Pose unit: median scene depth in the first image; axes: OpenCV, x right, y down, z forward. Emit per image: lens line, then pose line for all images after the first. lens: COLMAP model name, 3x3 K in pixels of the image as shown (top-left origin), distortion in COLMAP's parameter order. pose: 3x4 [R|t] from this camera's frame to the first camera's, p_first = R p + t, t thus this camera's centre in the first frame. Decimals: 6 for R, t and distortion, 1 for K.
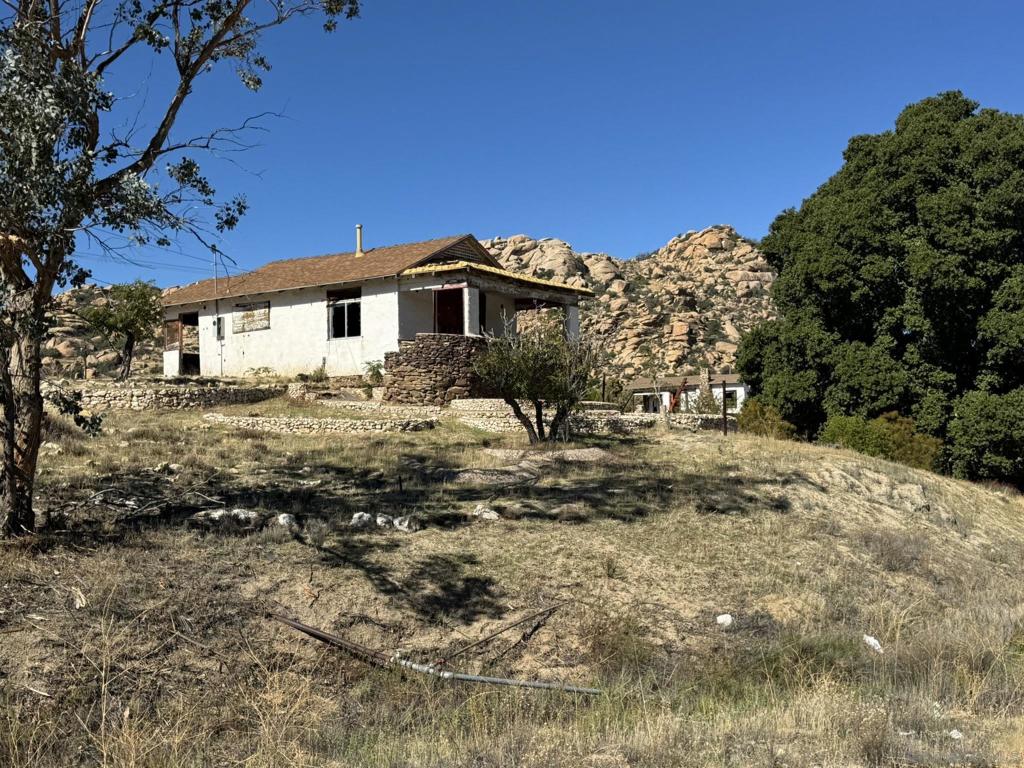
lens RADIAL K [[1118.3, 0, 516.4], [0, 1118.3, 388.3], [0, 0, 1]] dist [0.117916, 0.000000]
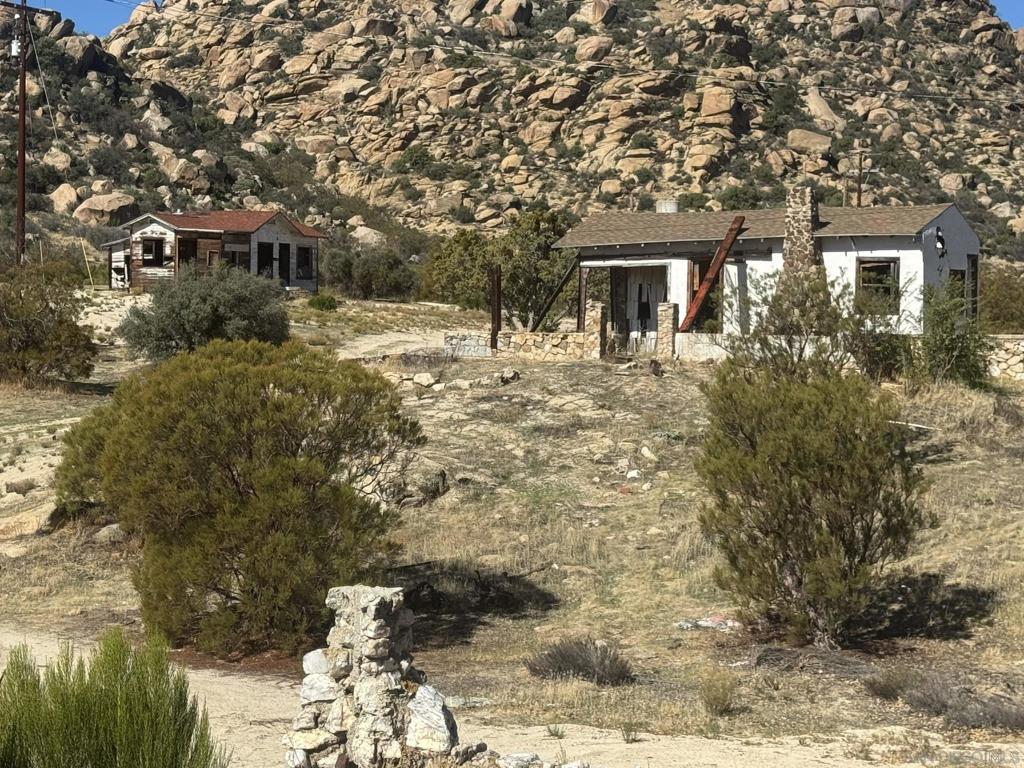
lens RADIAL K [[2047.2, 0, 512.6], [0, 2047.2, 389.5], [0, 0, 1]] dist [0.127408, 0.000000]
pose [[0.998629, 0.014695, 0.050250, 0.056744], [-0.018924, 0.996224, 0.084737, -0.008438], [-0.048815, -0.085571, 0.995136, 0.413577]]
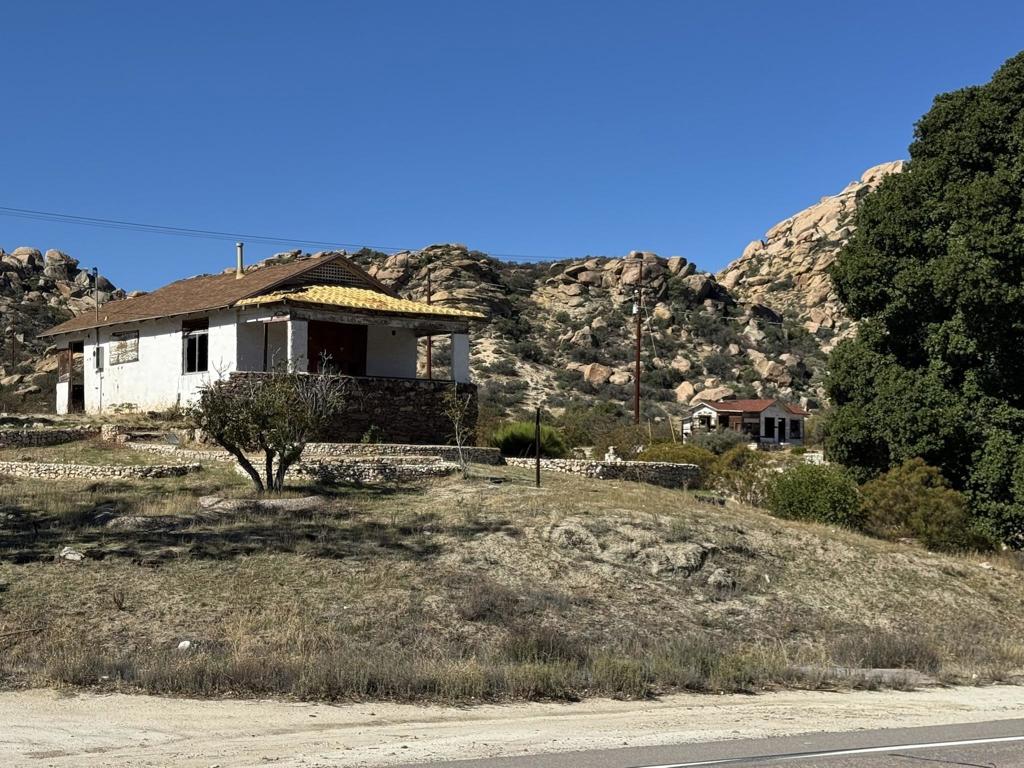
lens RADIAL K [[1815.1, 0, 506.0], [0, 1815.1, 381.1], [0, 0, 1]] dist [0.150375, 0.000000]
pose [[0.961943, 0.001331, -0.273247, 0.197280], [-0.003565, 0.999964, -0.007676, -0.010969], [0.273227, 0.008358, 0.961913, -0.142507]]
